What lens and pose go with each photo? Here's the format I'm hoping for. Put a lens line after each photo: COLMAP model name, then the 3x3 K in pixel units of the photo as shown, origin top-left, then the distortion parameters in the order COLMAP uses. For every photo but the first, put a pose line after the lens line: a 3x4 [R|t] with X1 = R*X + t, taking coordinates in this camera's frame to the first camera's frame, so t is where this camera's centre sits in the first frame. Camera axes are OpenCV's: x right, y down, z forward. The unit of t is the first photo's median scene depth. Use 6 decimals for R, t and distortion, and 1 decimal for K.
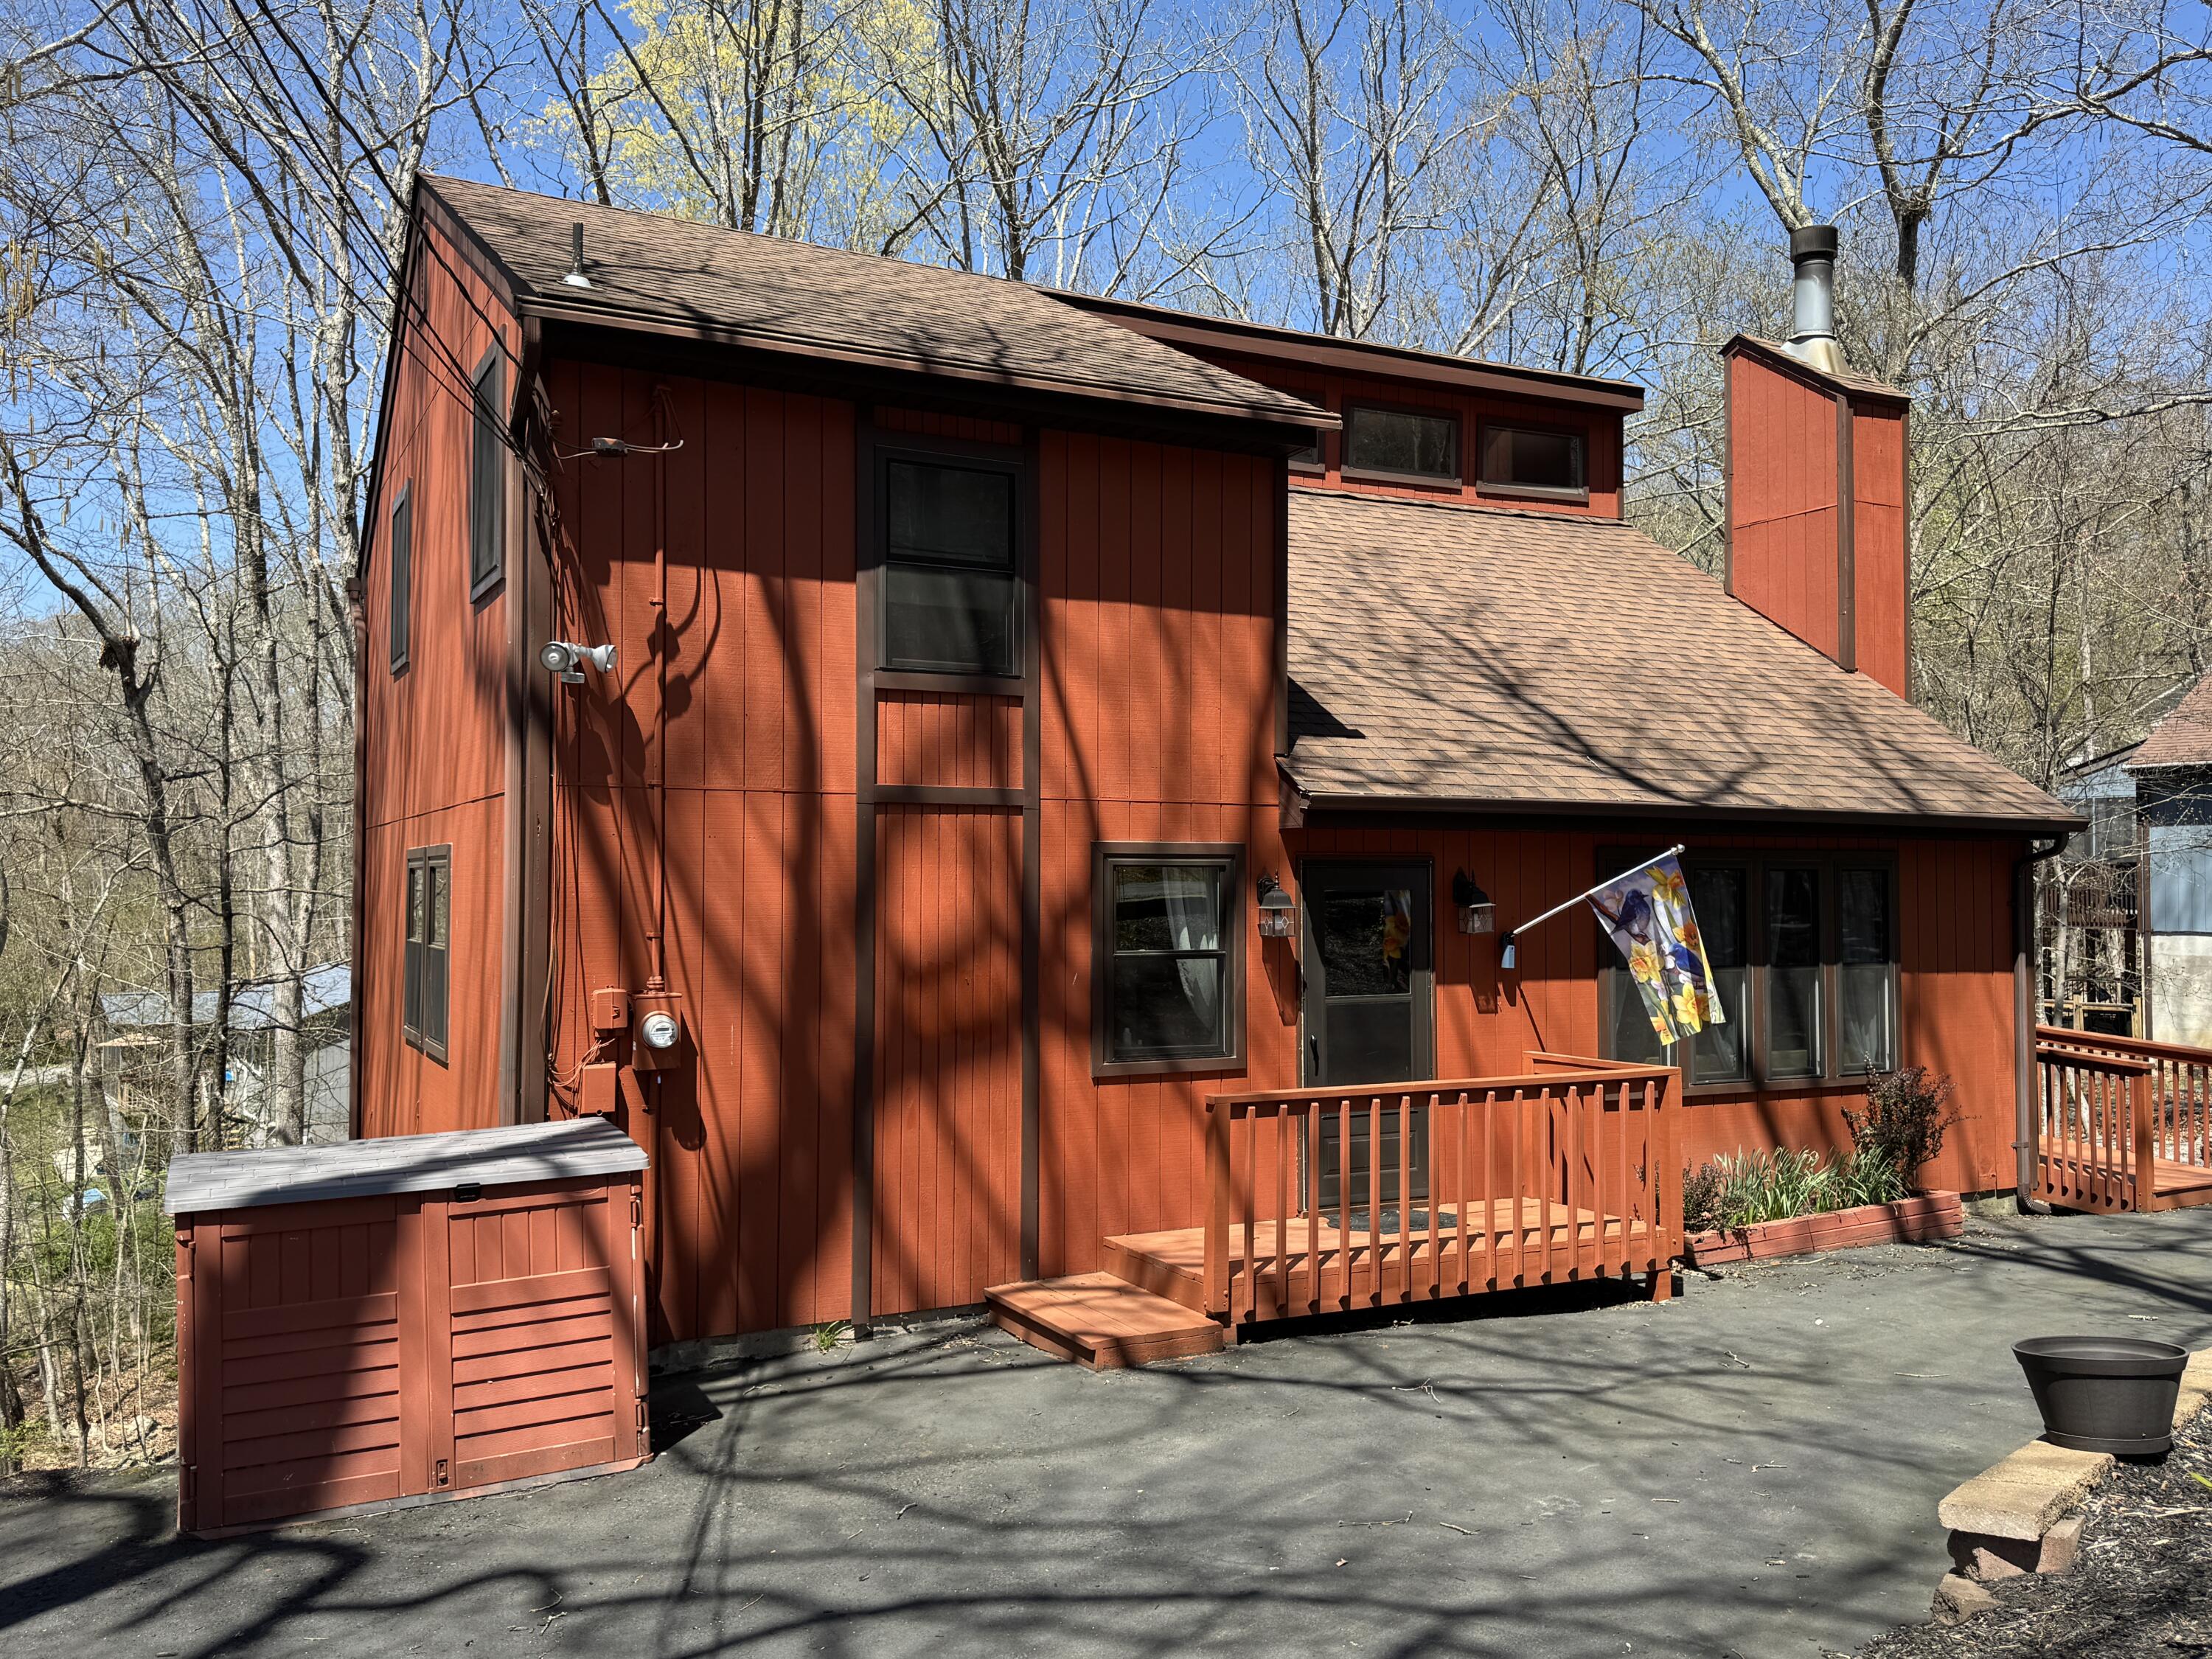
lens RADIAL K [[1757.8, 0, 1106.0], [0, 1757.8, 829.5], [0, 0, 1]] dist [0.006838, 0.005576]
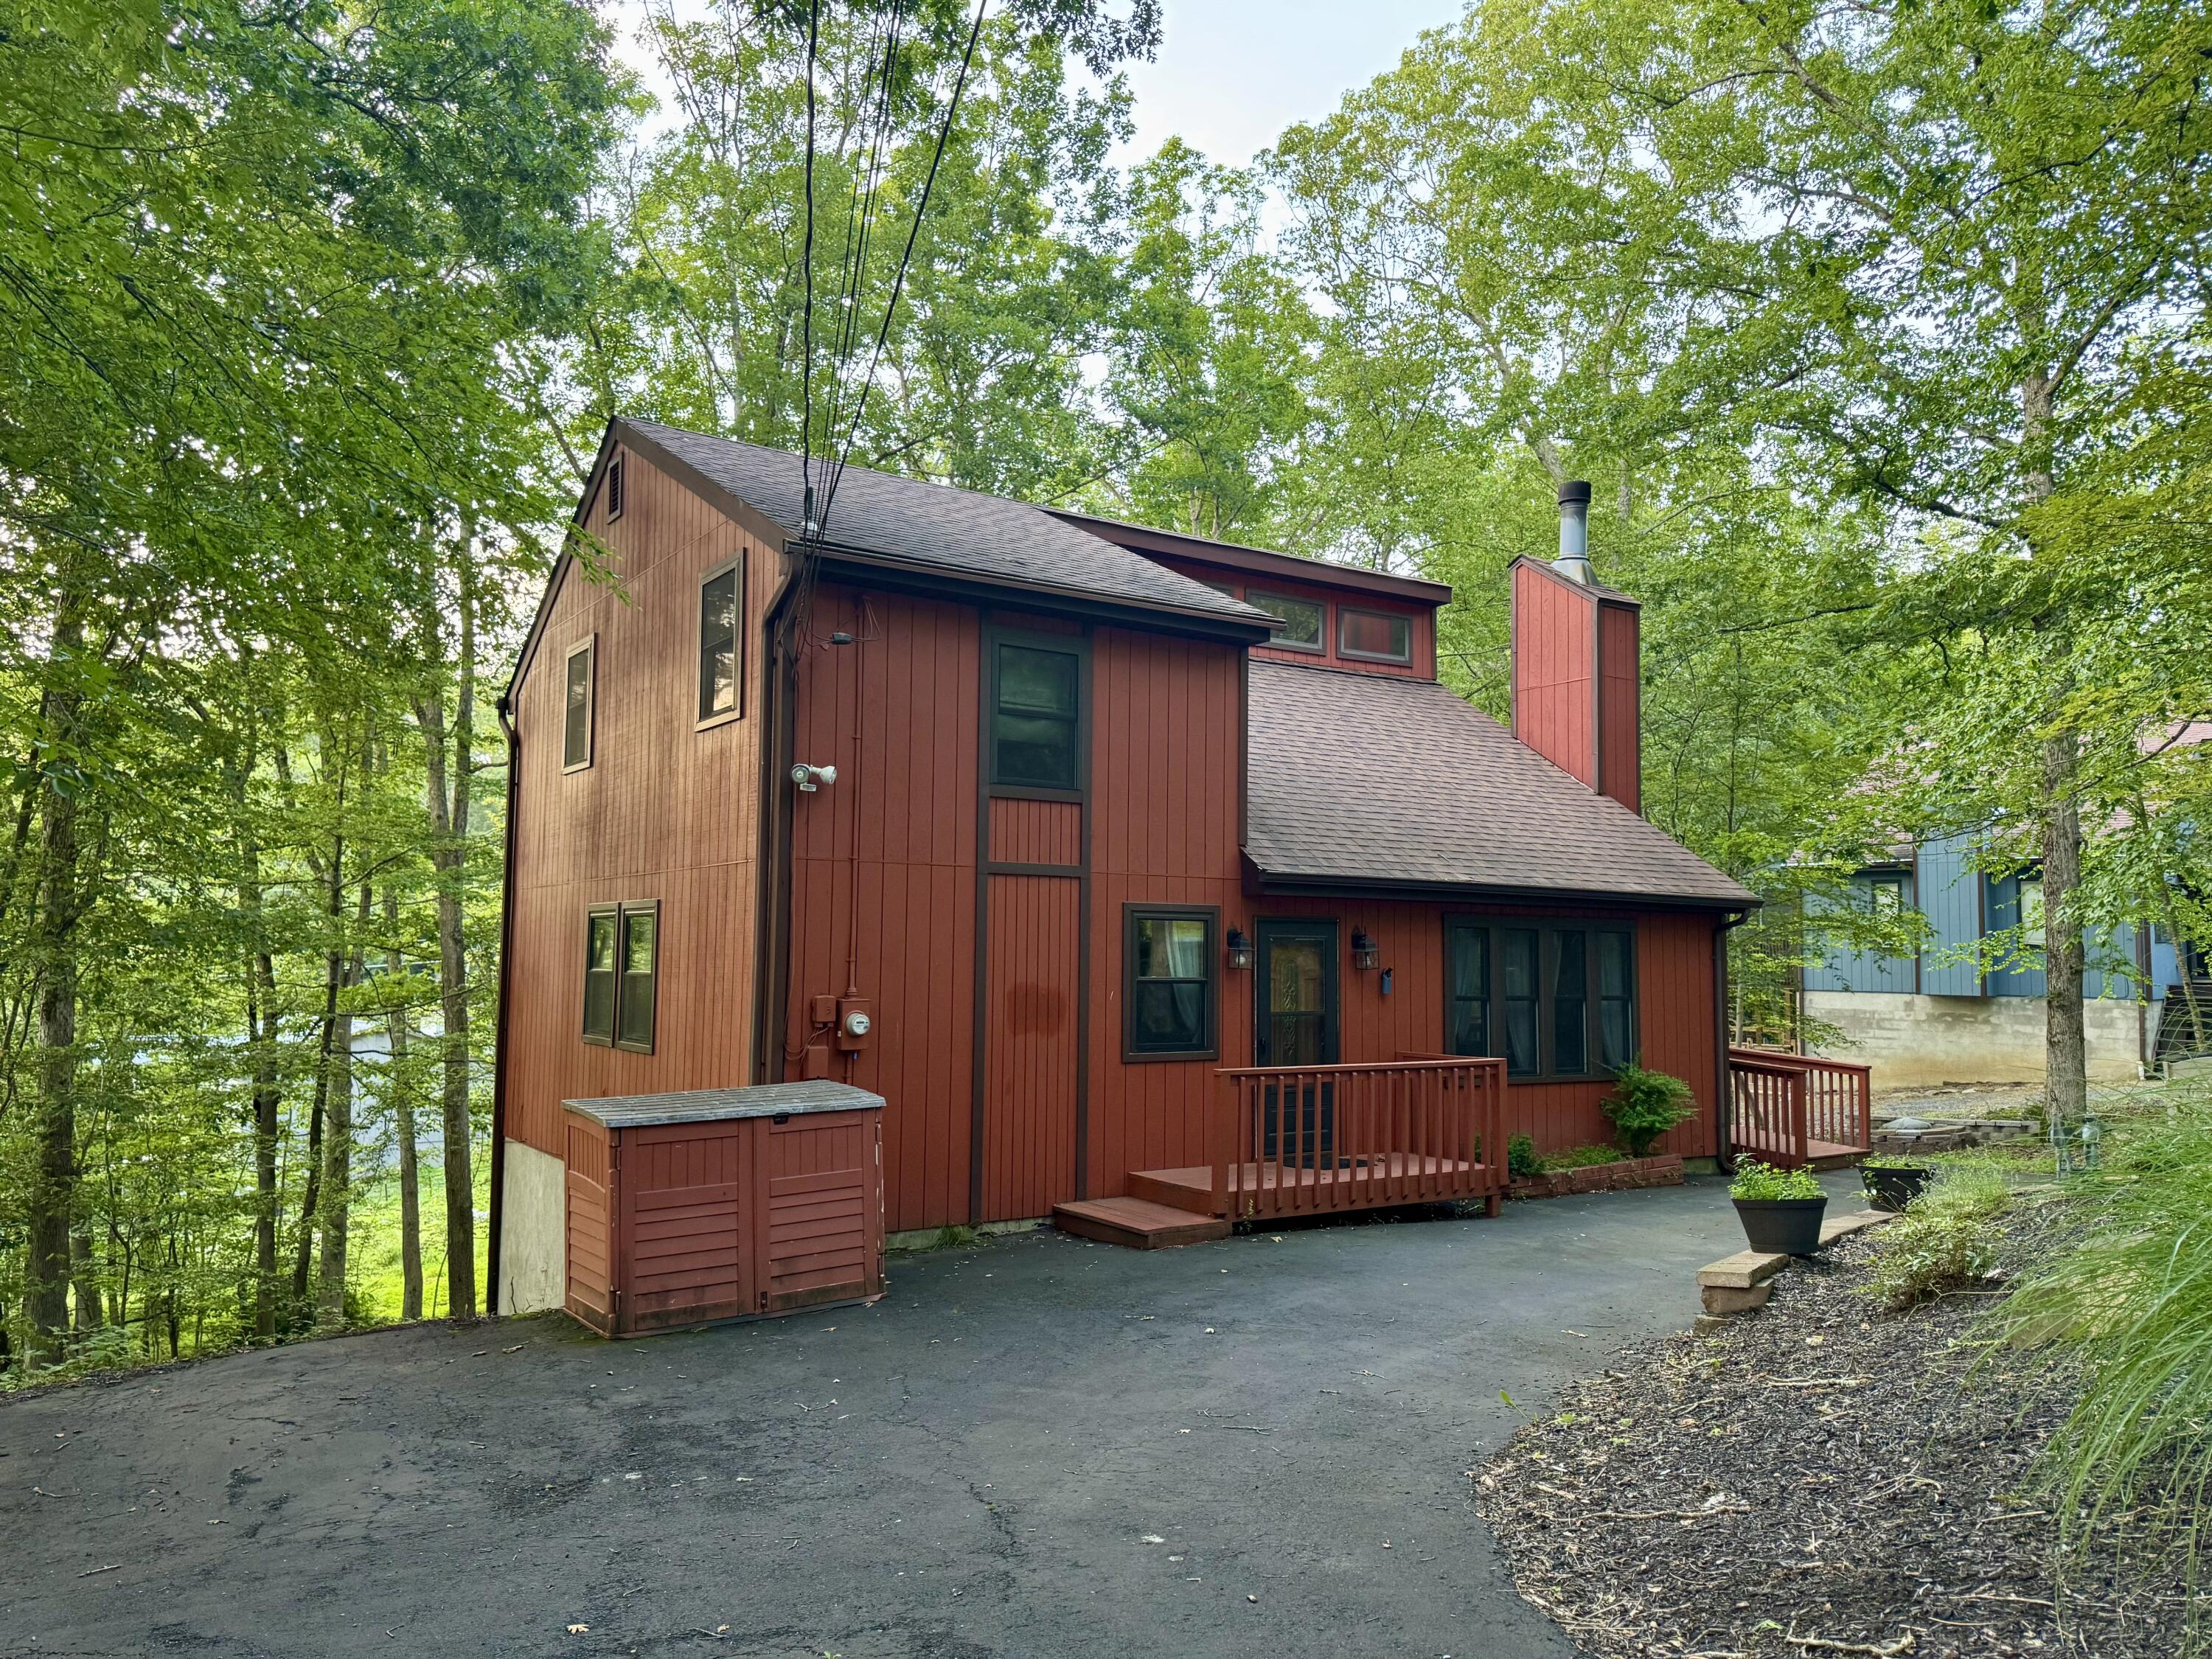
lens RADIAL K [[1540.0, 0, 1106.0], [0, 1540.0, 829.5], [0, 0, 1]] dist [0.000492, -0.000604]
pose [[0.993762, 0.017257, 0.110174, -0.129044], [-0.010942, 0.998276, -0.057673, 0.016009], [-0.110980, 0.056108, 0.992238, -0.215992]]
